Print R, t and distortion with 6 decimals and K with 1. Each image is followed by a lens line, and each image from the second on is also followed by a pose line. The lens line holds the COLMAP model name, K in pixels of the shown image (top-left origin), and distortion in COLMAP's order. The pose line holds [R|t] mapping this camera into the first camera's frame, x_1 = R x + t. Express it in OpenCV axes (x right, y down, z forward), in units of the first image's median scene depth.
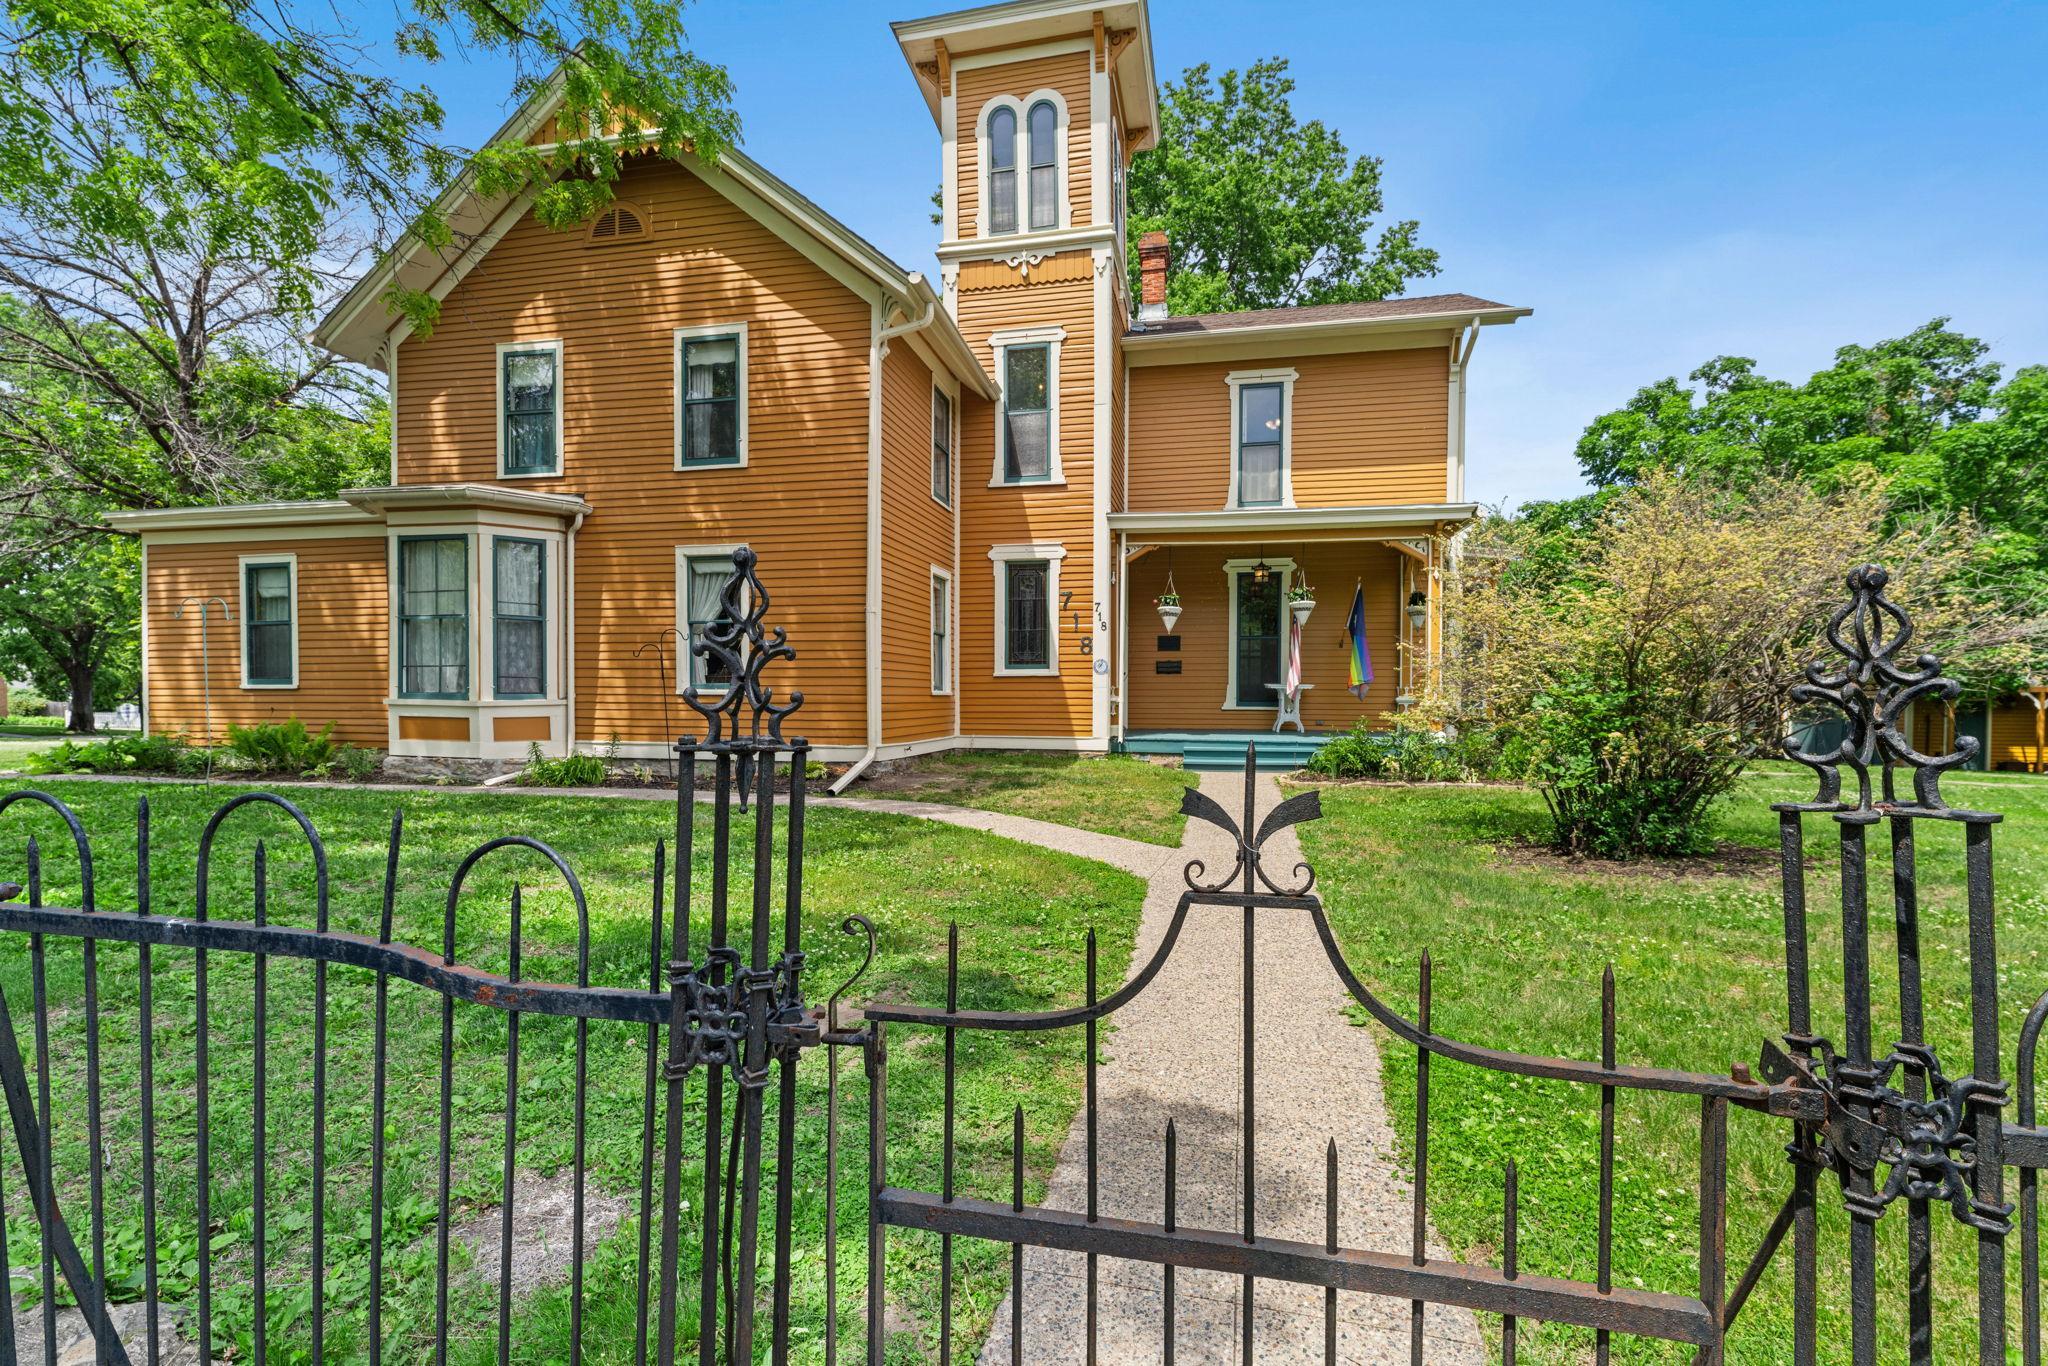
lens RADIAL K [[902.4, 0, 1024.6], [0, 902.4, 697.3], [0, 0, 1]] dist [0.005240, 0.000207]
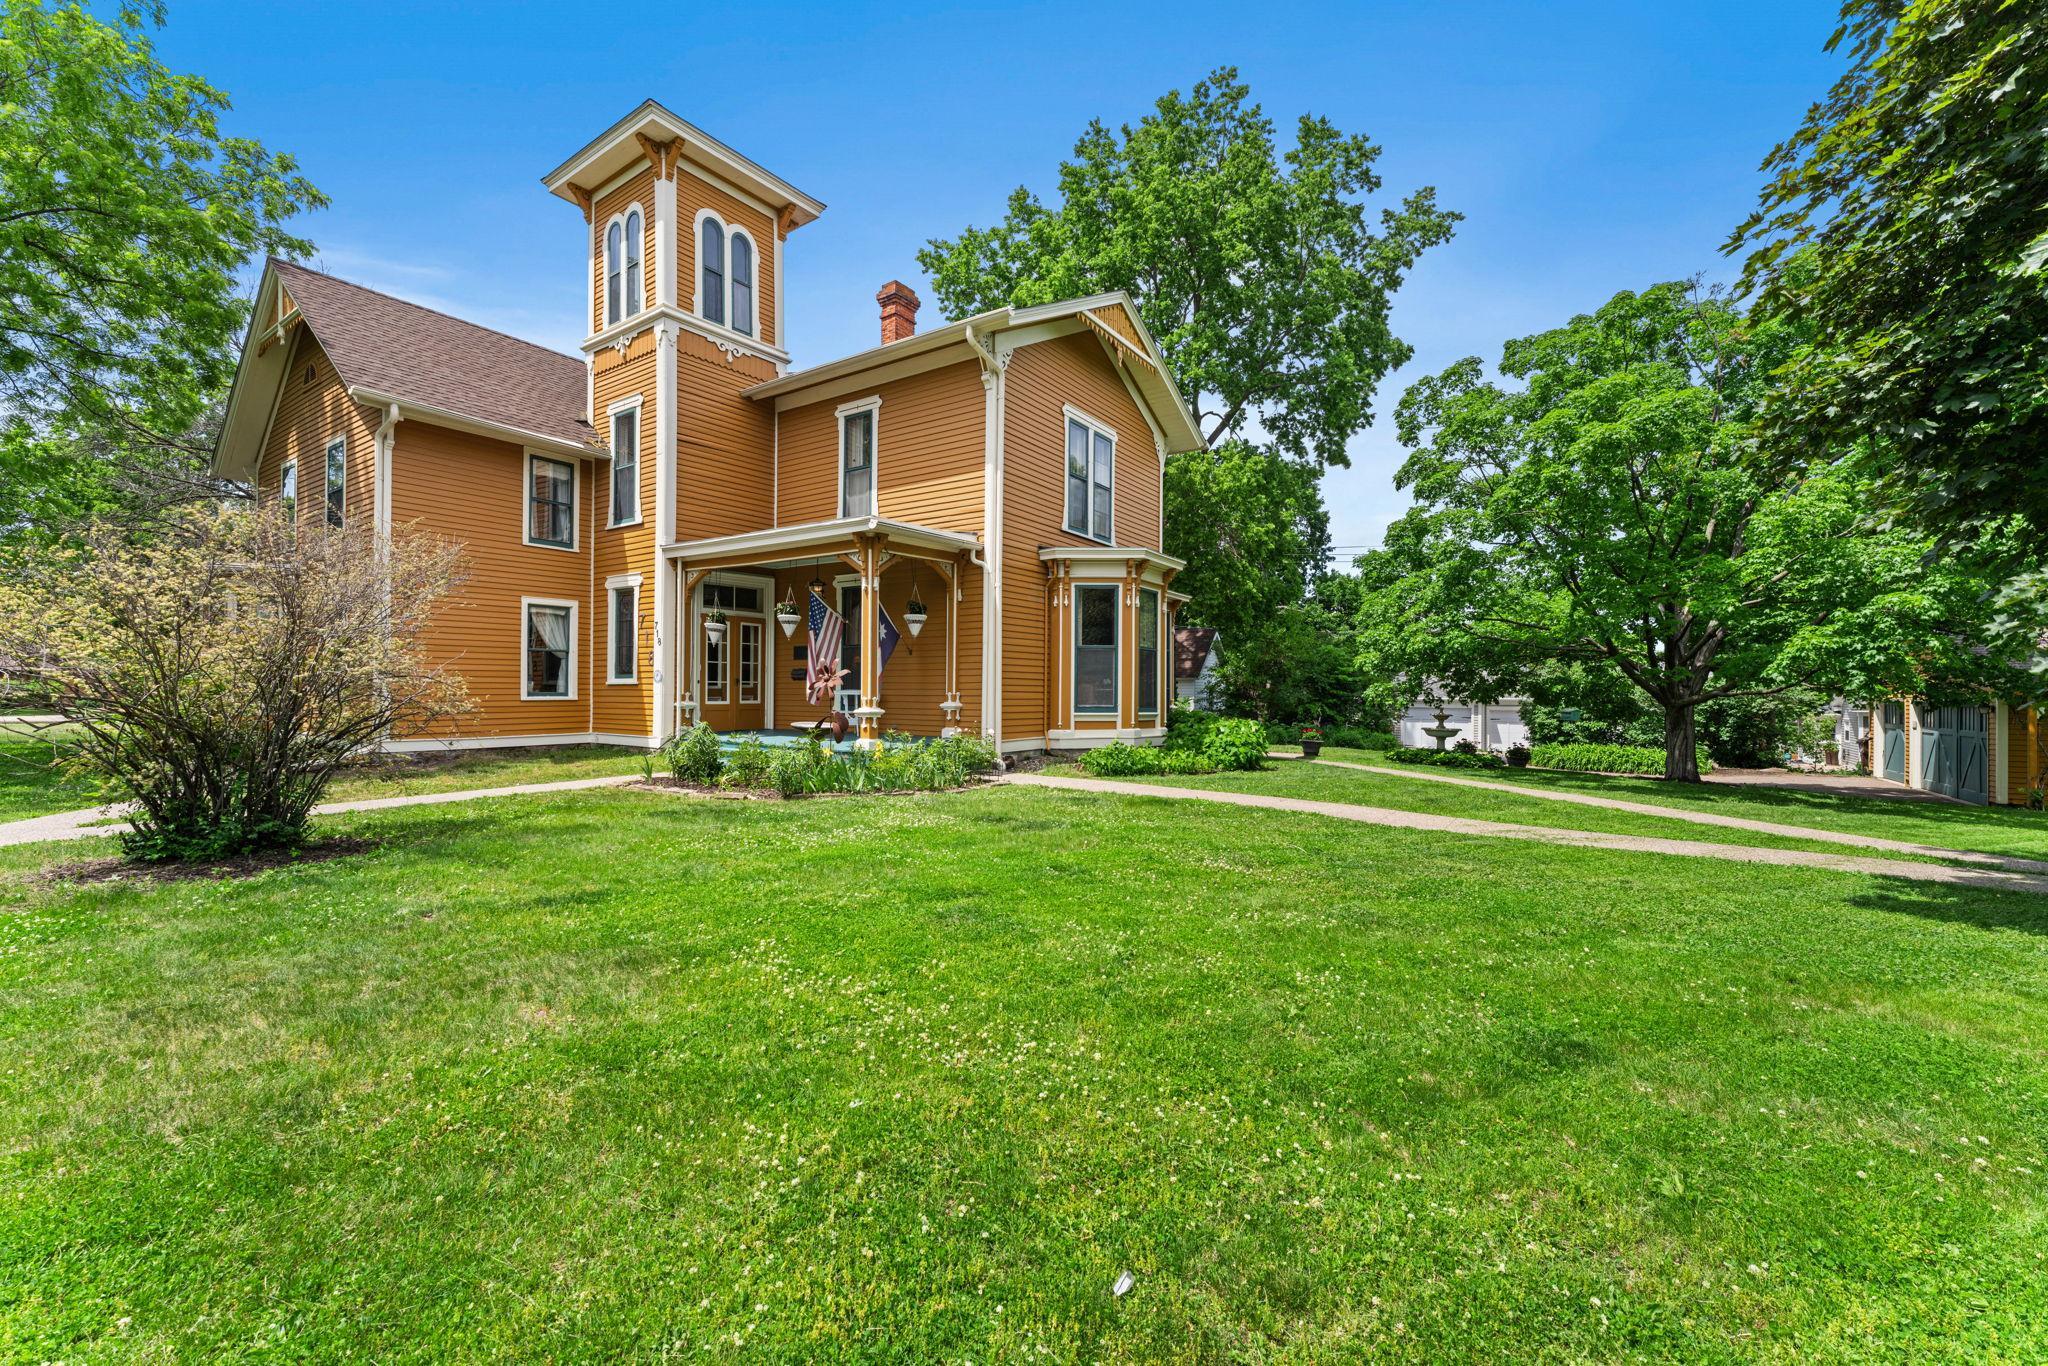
lens RADIAL K [[810.6, 0, 1028.3], [0, 810.6, 674.2], [0, 0, 1]] dist [-0.000004, -0.000040]
pose [[0.931102, -0.012561, -0.364542, 0.820853], [0.005323, 0.999768, -0.020852, -0.010216], [0.364719, 0.017475, 0.930954, 0.170894]]
